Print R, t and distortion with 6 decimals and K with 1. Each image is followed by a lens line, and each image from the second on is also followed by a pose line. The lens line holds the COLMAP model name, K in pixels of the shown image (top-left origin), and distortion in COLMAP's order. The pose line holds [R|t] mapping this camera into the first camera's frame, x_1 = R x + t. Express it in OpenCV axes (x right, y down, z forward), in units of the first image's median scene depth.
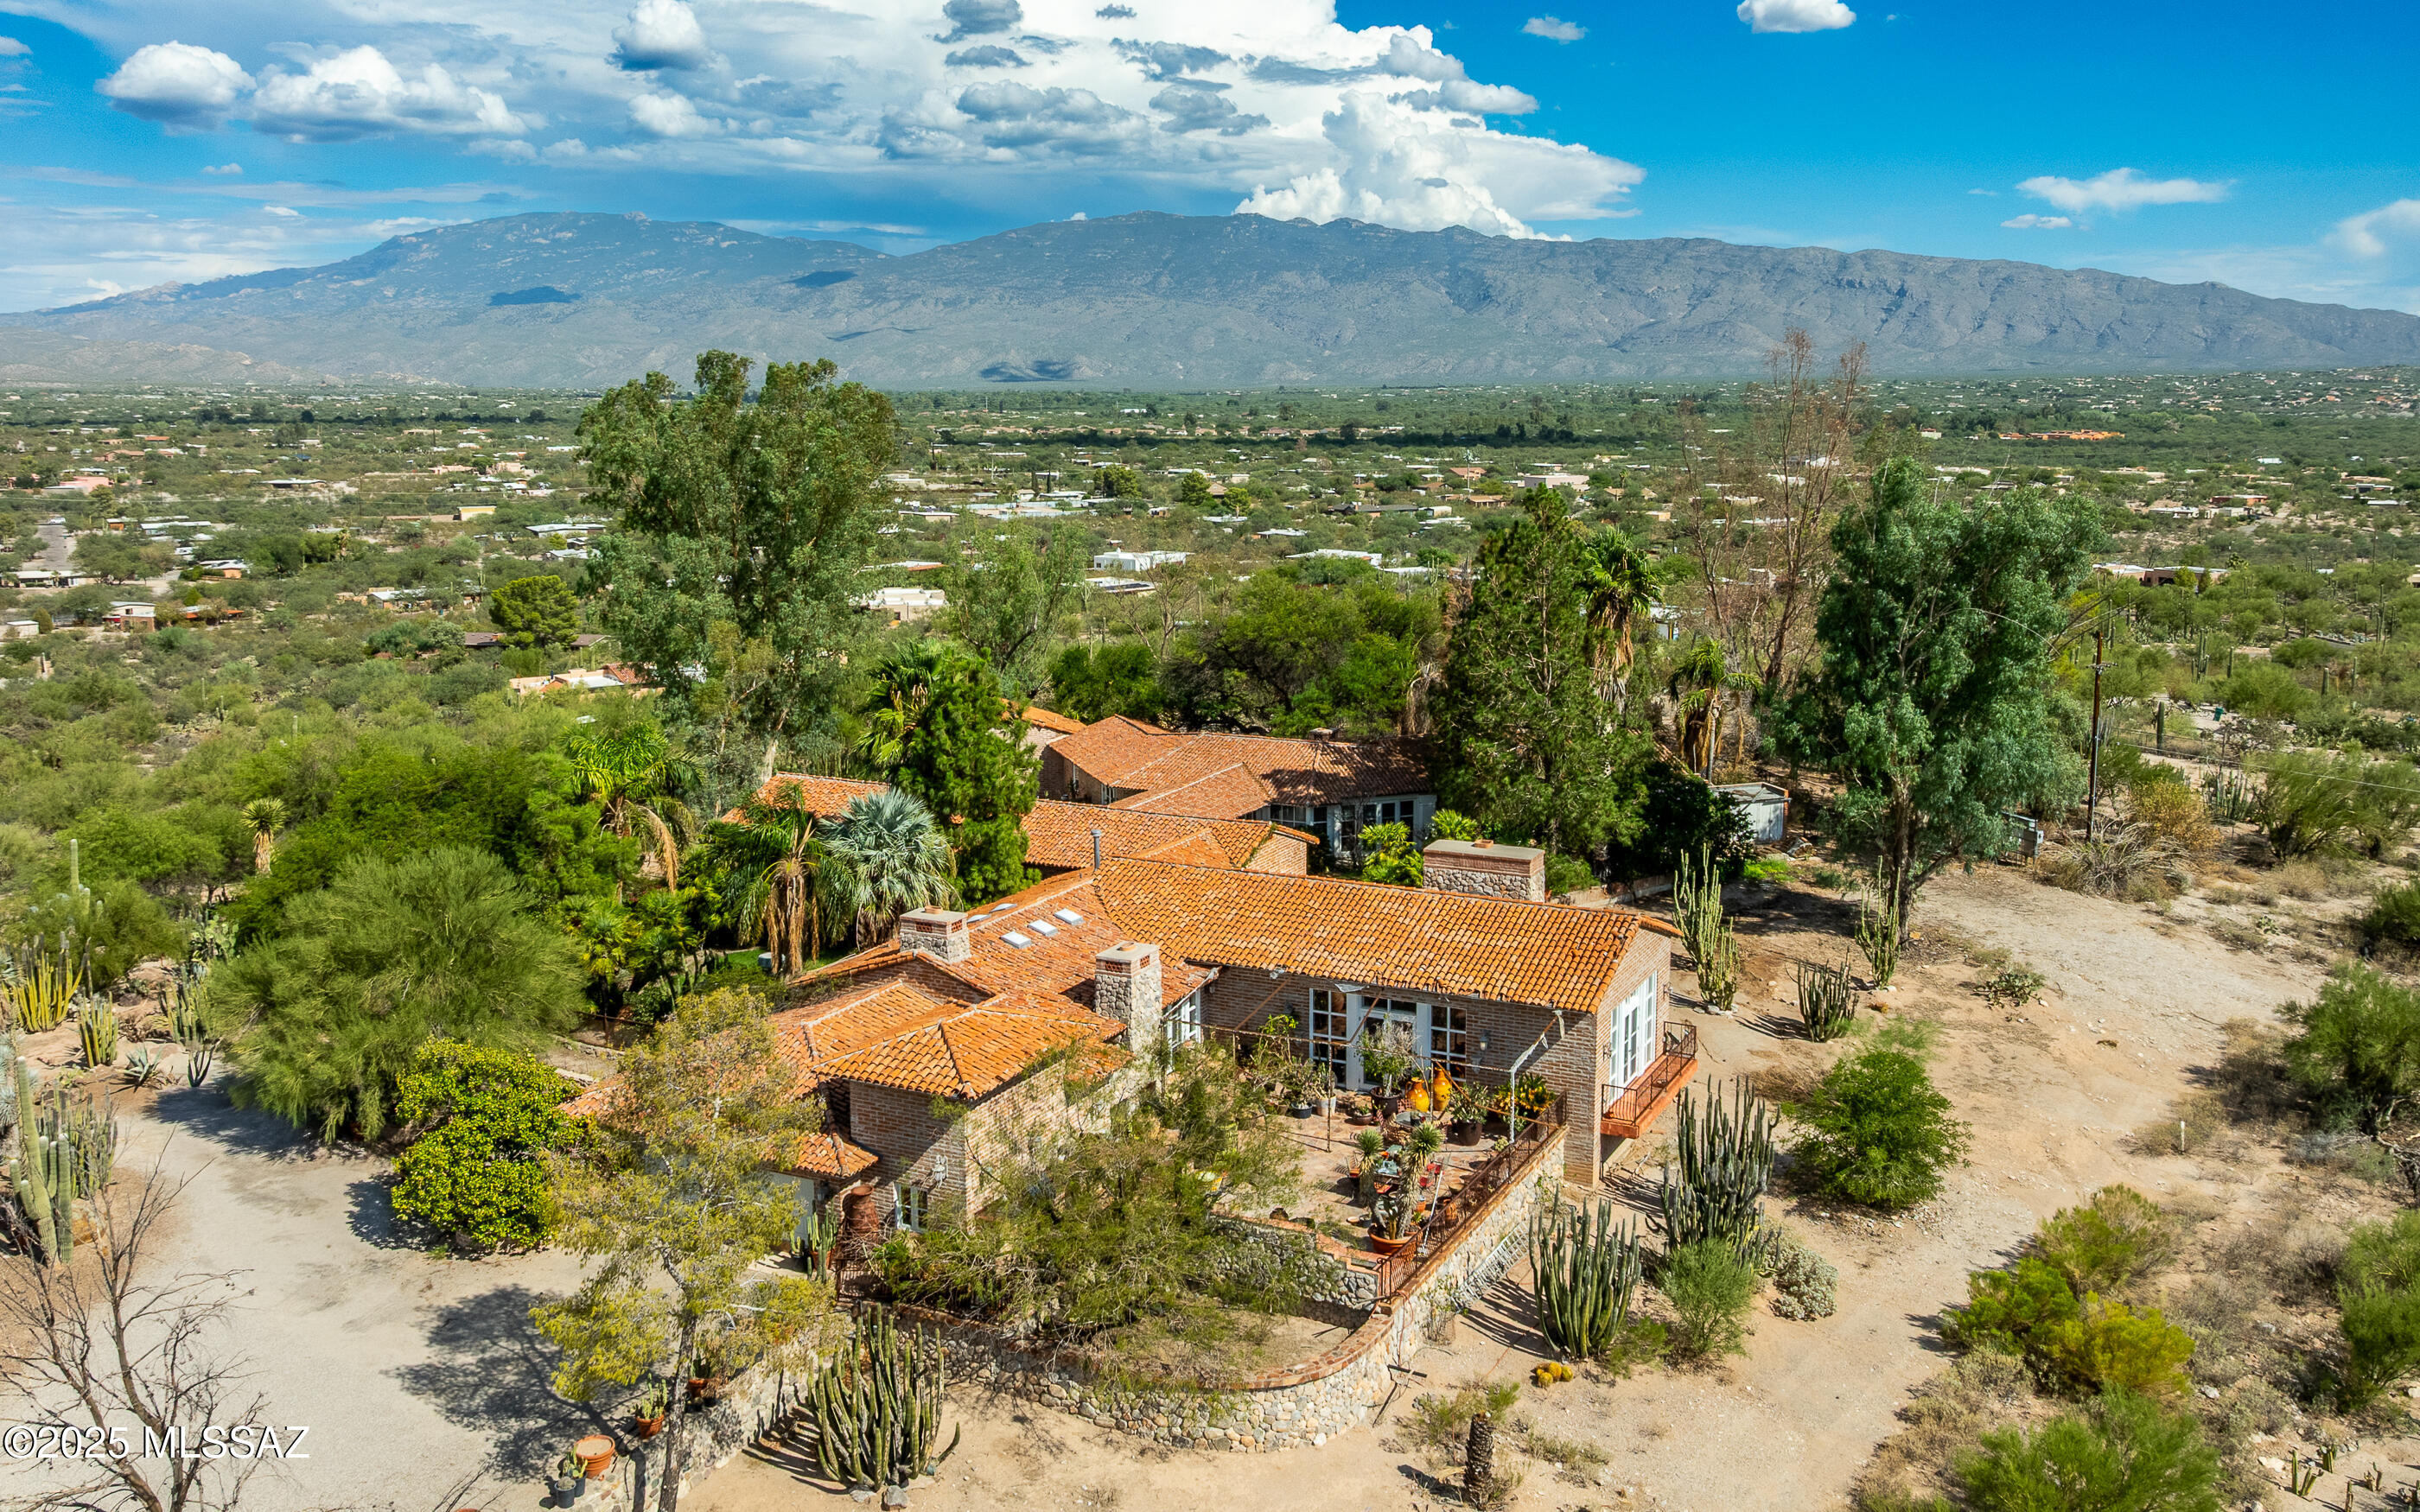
lens RADIAL K [[2016.7, 0, 1127.8], [0, 2016.7, 658.0], [0, 0, 1]] dist [0.002410, -0.075049]
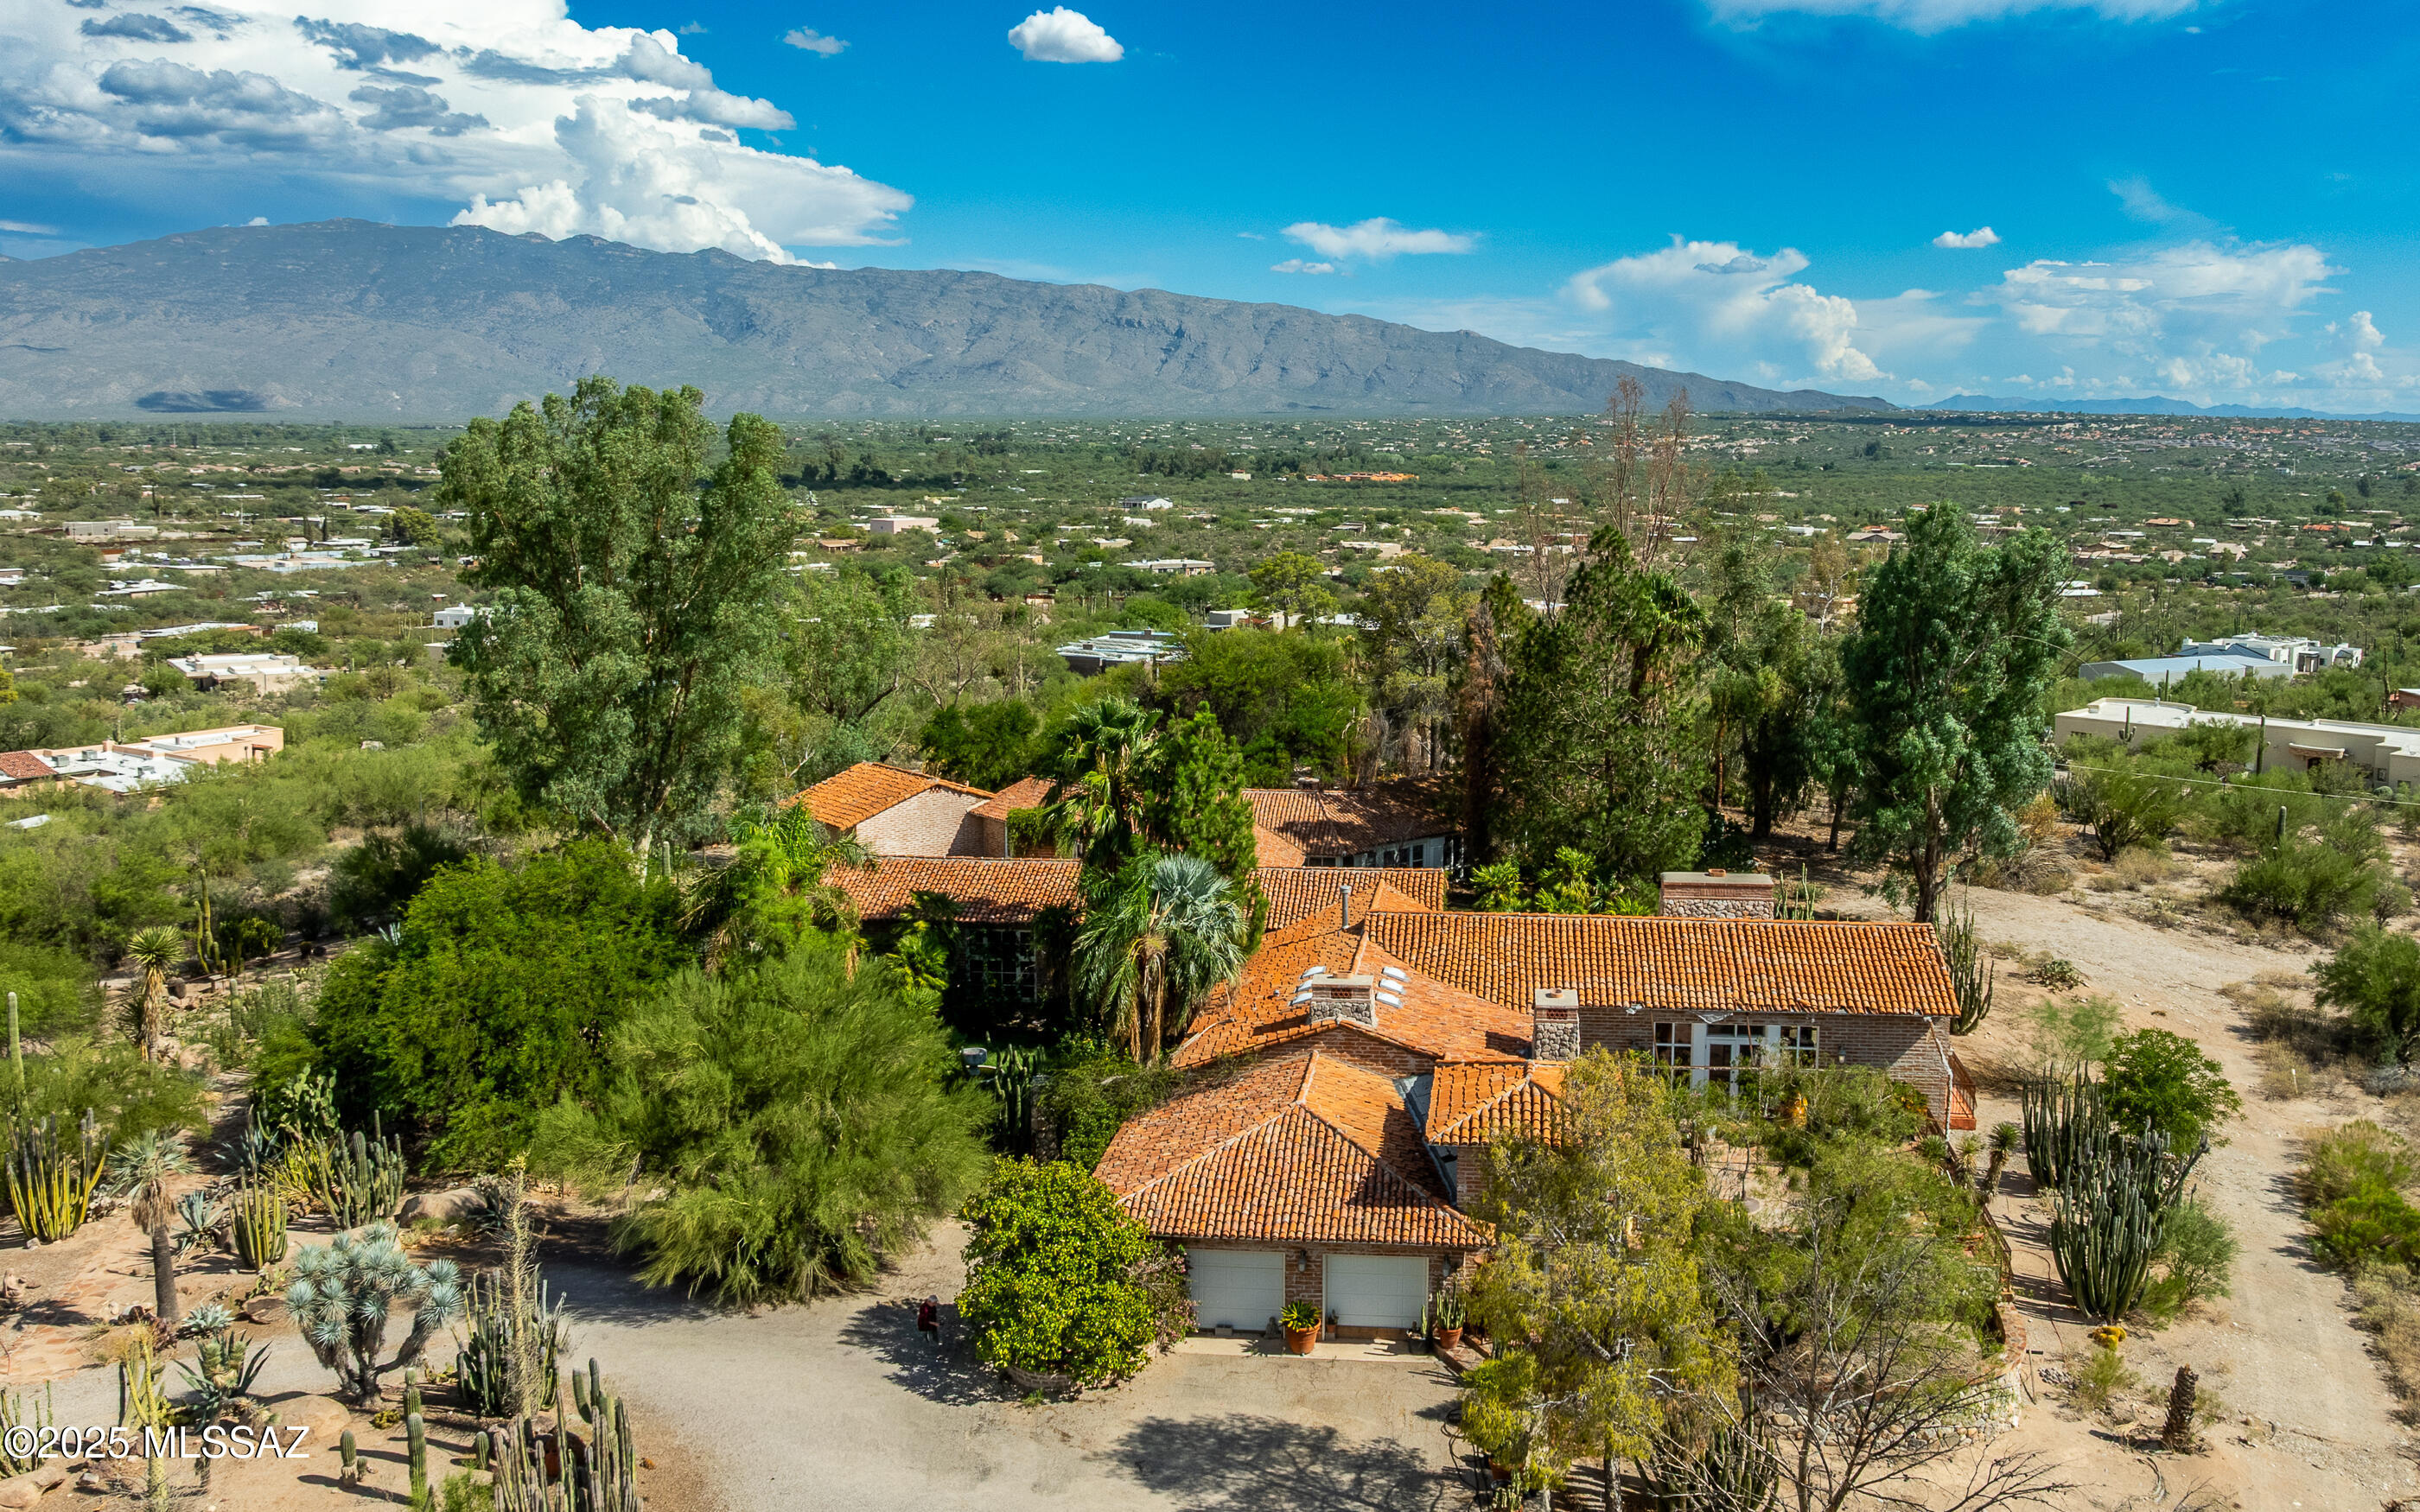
lens RADIAL K [[2162.7, 0, 1210.0], [0, 2162.7, 756.0], [0, 0, 1]] dist [-0.048951, 0.010202]
pose [[0.926821, -0.043351, 0.372993, -0.502684], [0.036166, 0.999001, 0.026242, -0.005506], [-0.373758, -0.010832, 0.927463, 0.083966]]
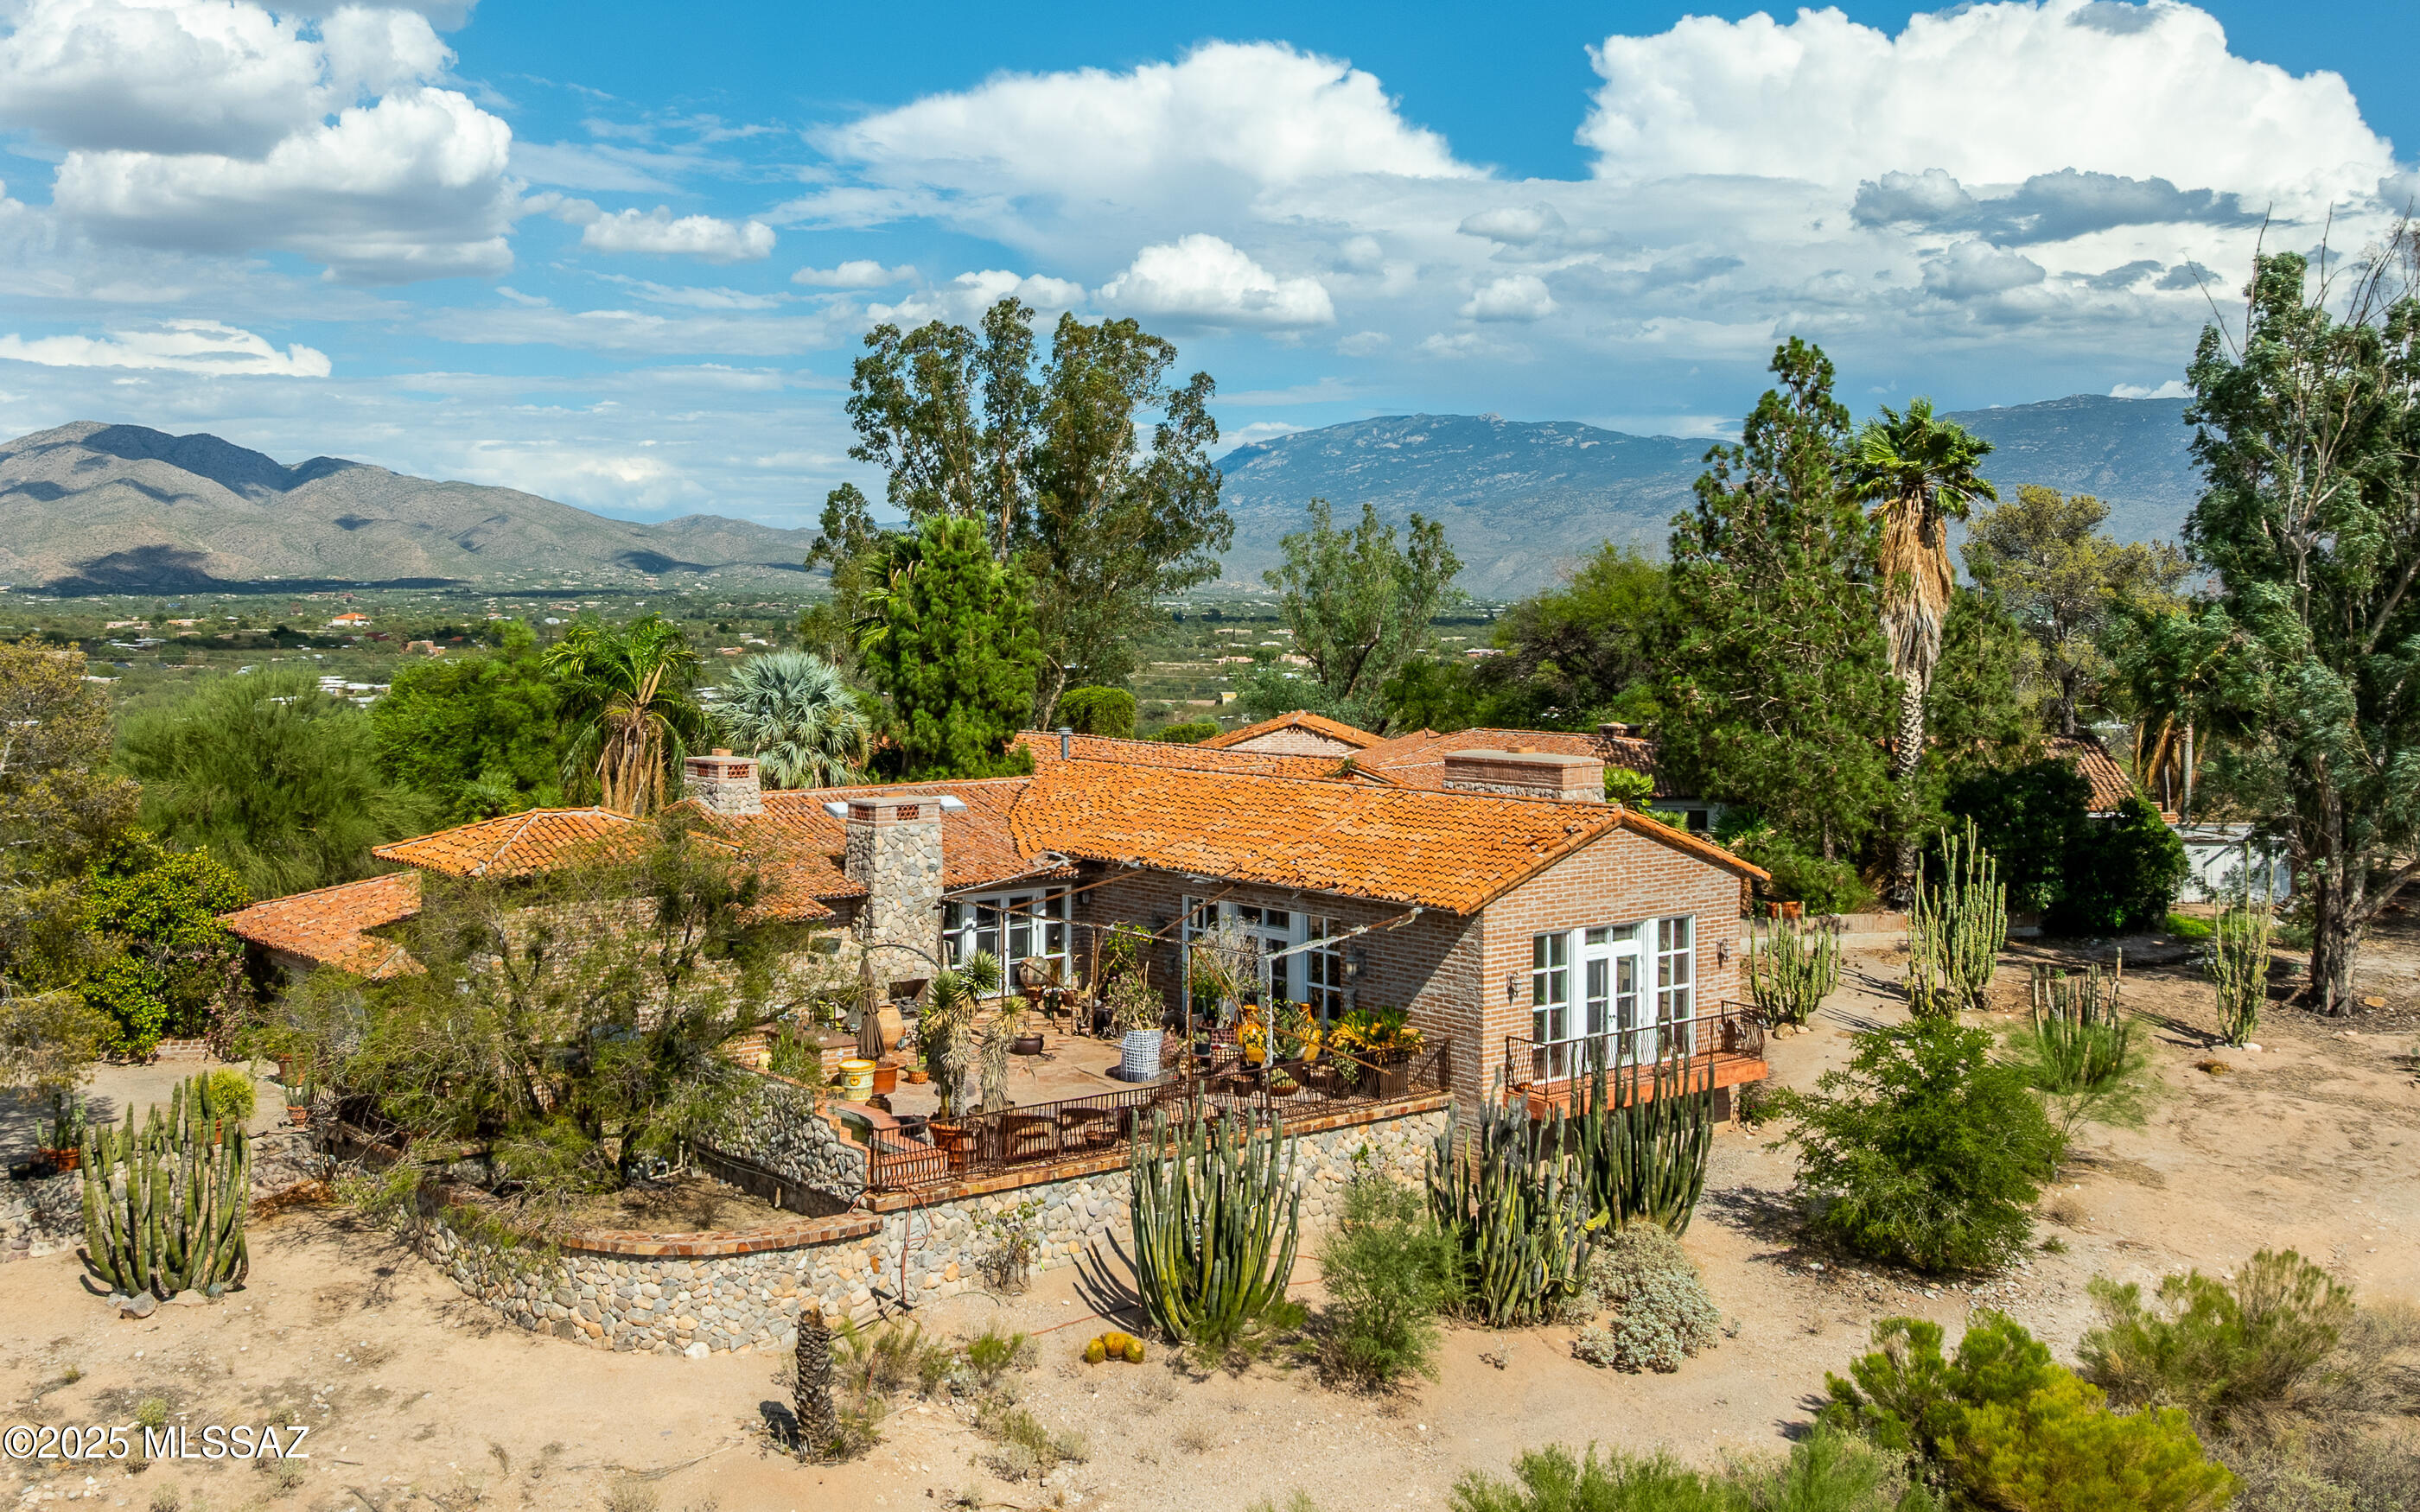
lens RADIAL K [[2242.9, 0, 1023.9], [0, 2242.9, 590.2], [0, 0, 1]] dist [-0.033713, -0.001541]
pose [[0.907279, 0.012072, -0.420356, 0.370198], [-0.068817, 0.990375, -0.120090, 0.153394], [0.414861, 0.137883, 0.899377, 0.230416]]
